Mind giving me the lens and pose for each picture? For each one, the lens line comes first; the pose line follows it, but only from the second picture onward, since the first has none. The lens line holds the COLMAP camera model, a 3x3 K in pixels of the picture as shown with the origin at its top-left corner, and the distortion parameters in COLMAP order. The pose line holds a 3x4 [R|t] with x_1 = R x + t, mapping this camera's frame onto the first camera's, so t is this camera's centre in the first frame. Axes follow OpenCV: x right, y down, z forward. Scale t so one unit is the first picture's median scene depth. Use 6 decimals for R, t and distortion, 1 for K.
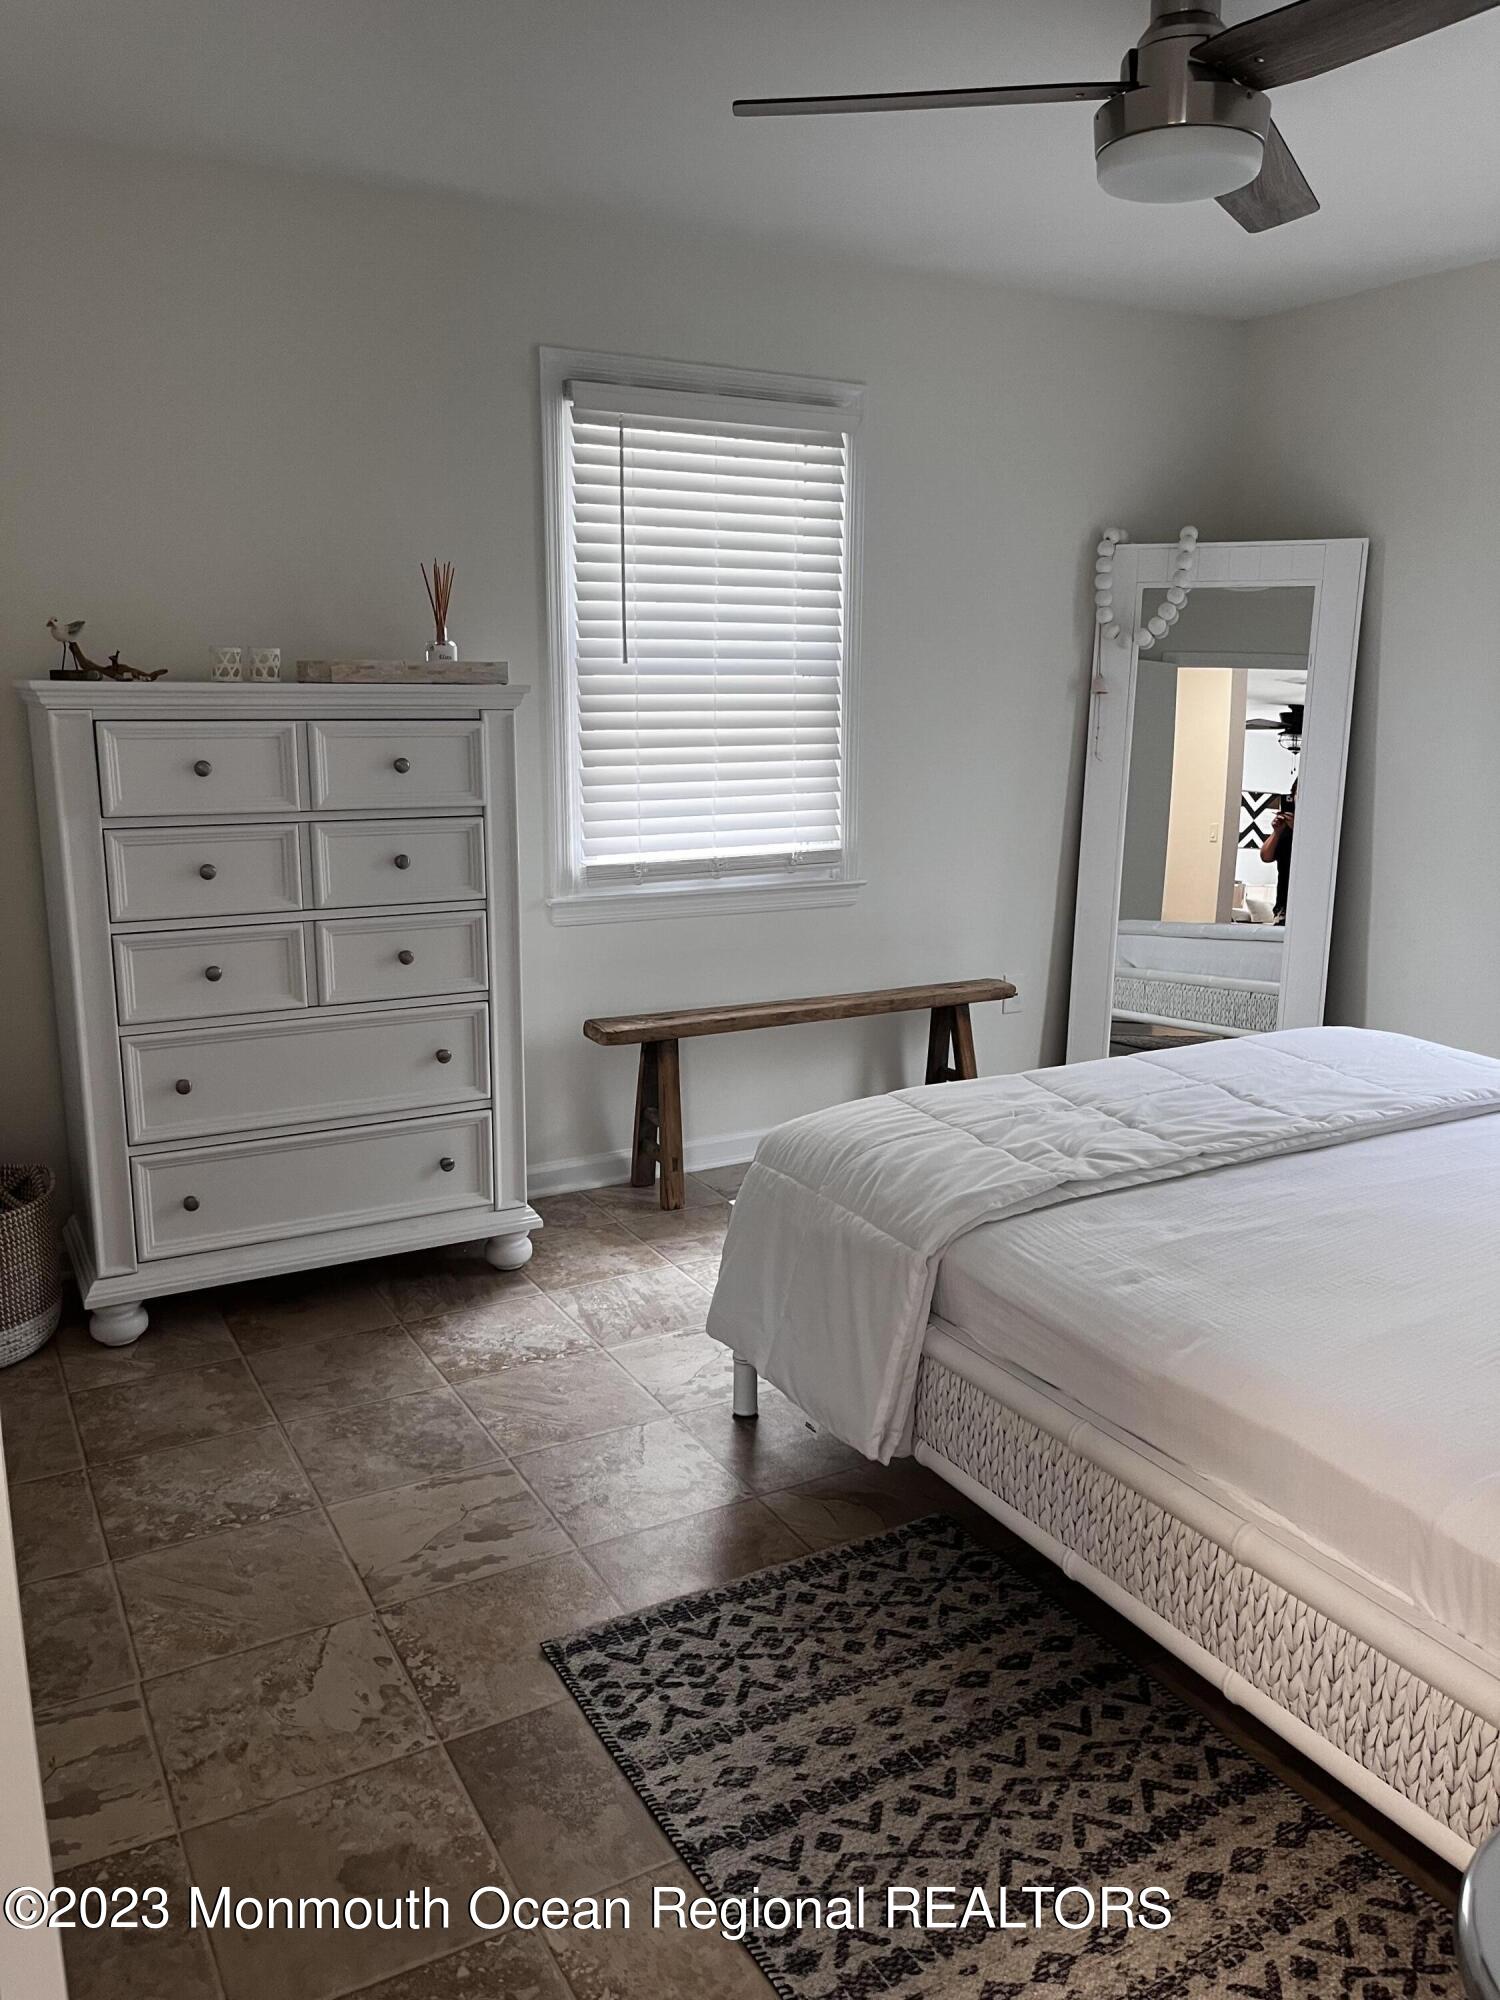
lens RADIAL K [[1527.9, 0, 747.5], [0, 1527.9, 998.3], [0, 0, 1]] dist [0.062762, -0.096959]
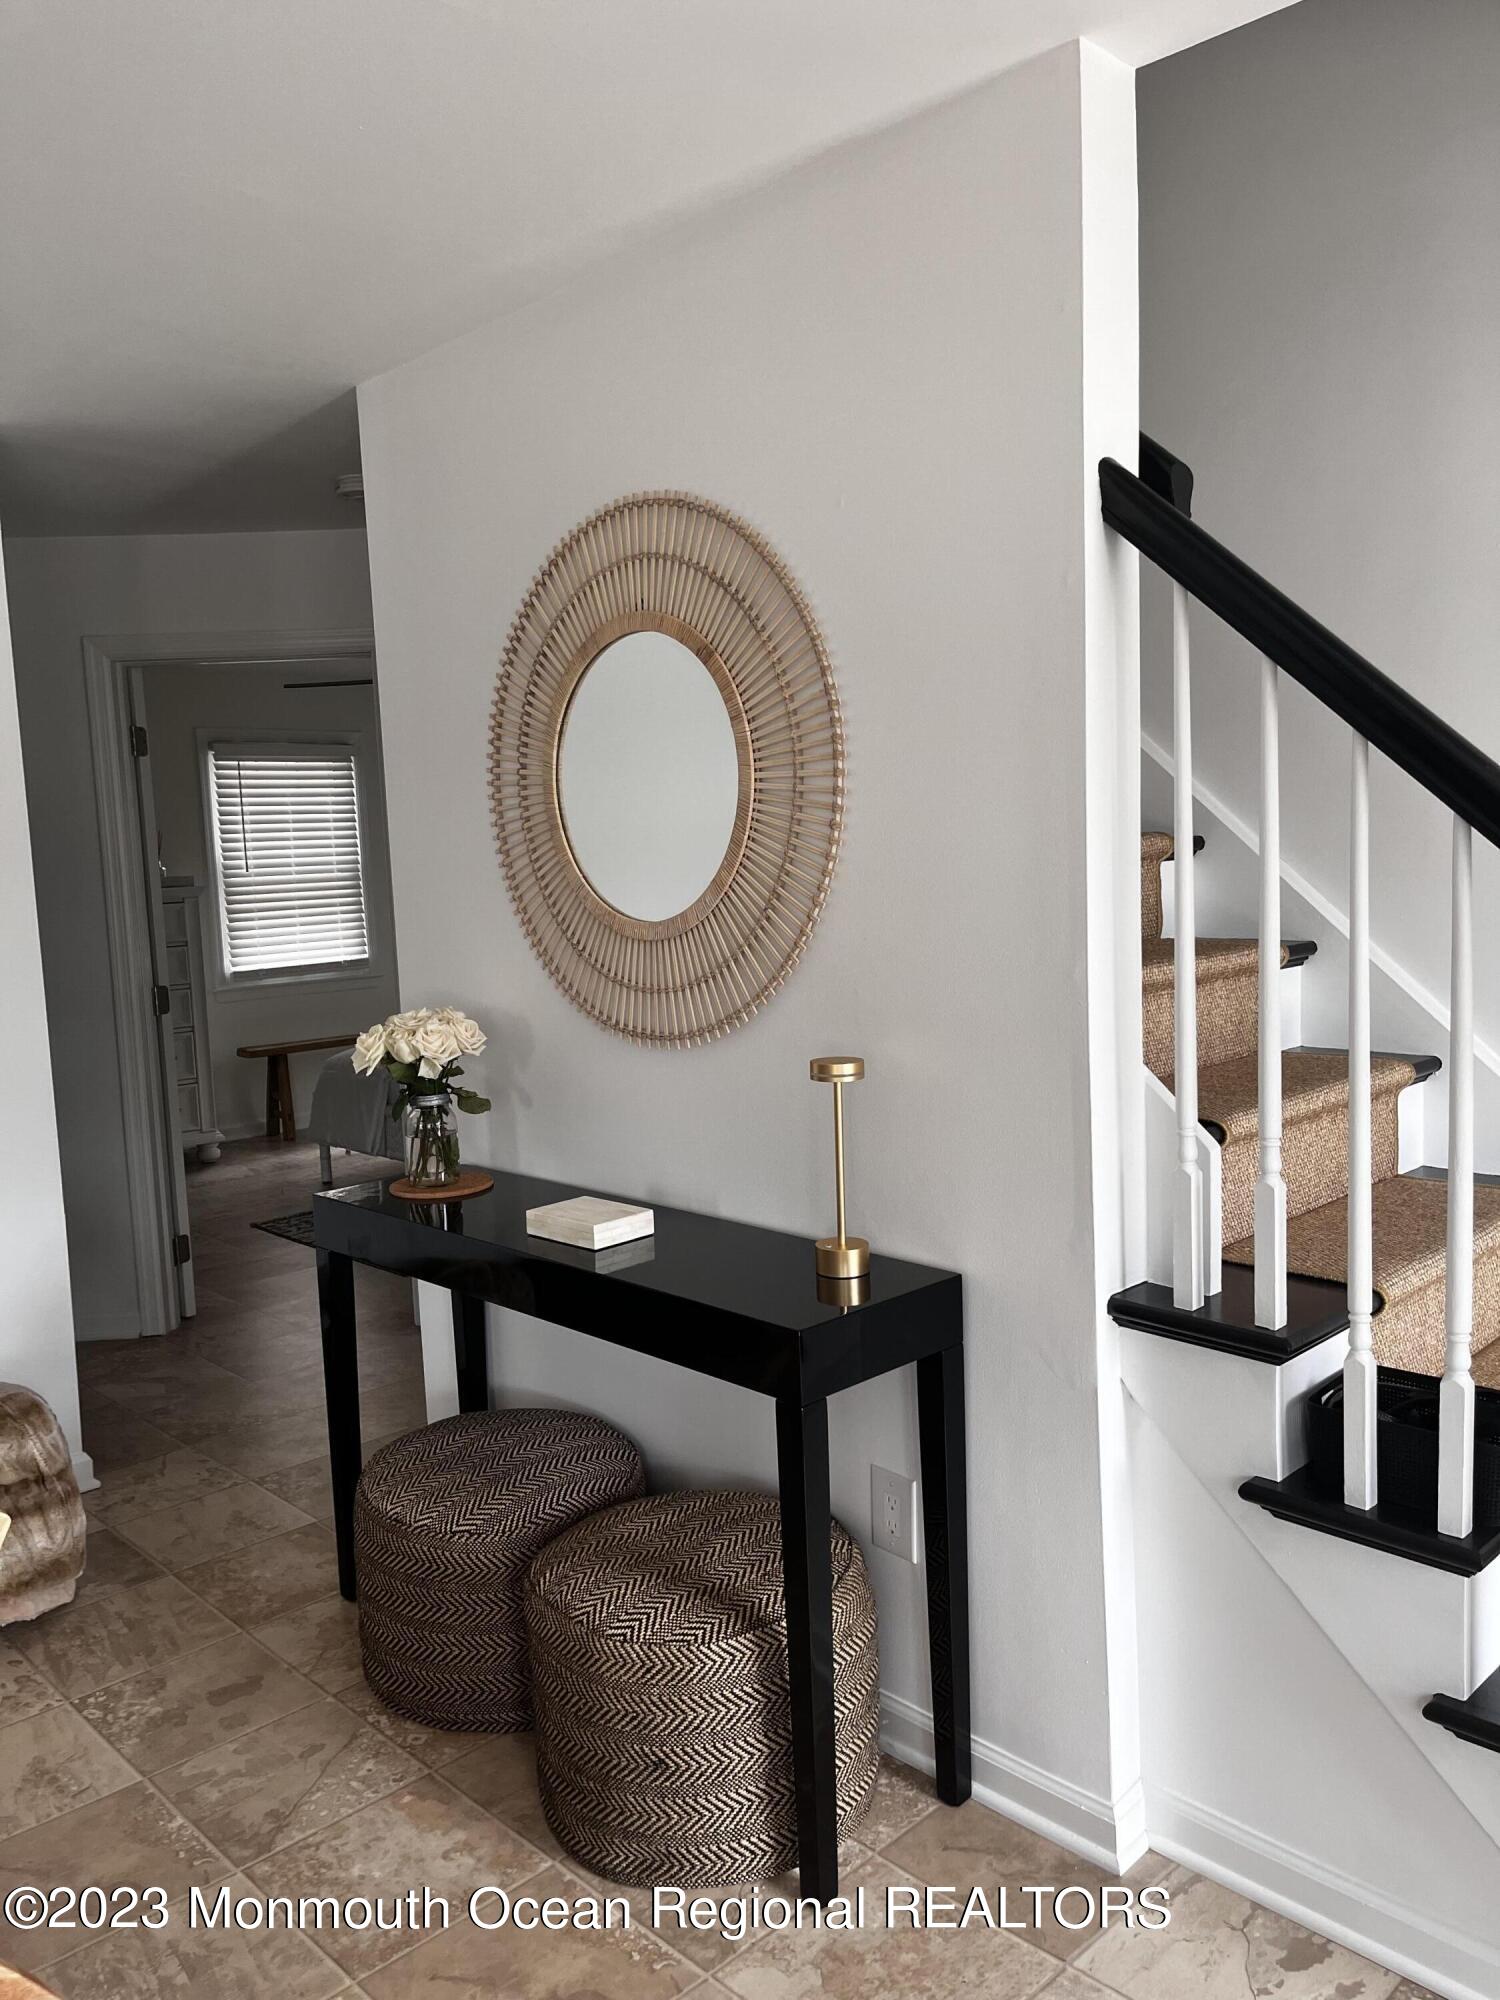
lens RADIAL K [[1527.9, 0, 745.4], [0, 1527.9, 1008.2], [0, 0, 1]] dist [0.062762, -0.096959]
pose [[0.965978, -0.068985, 0.249255, 0.037899], [0.091803, 0.992469, -0.081100, 0.188692], [-0.241783, 0.101224, 0.965036, -1.114592]]
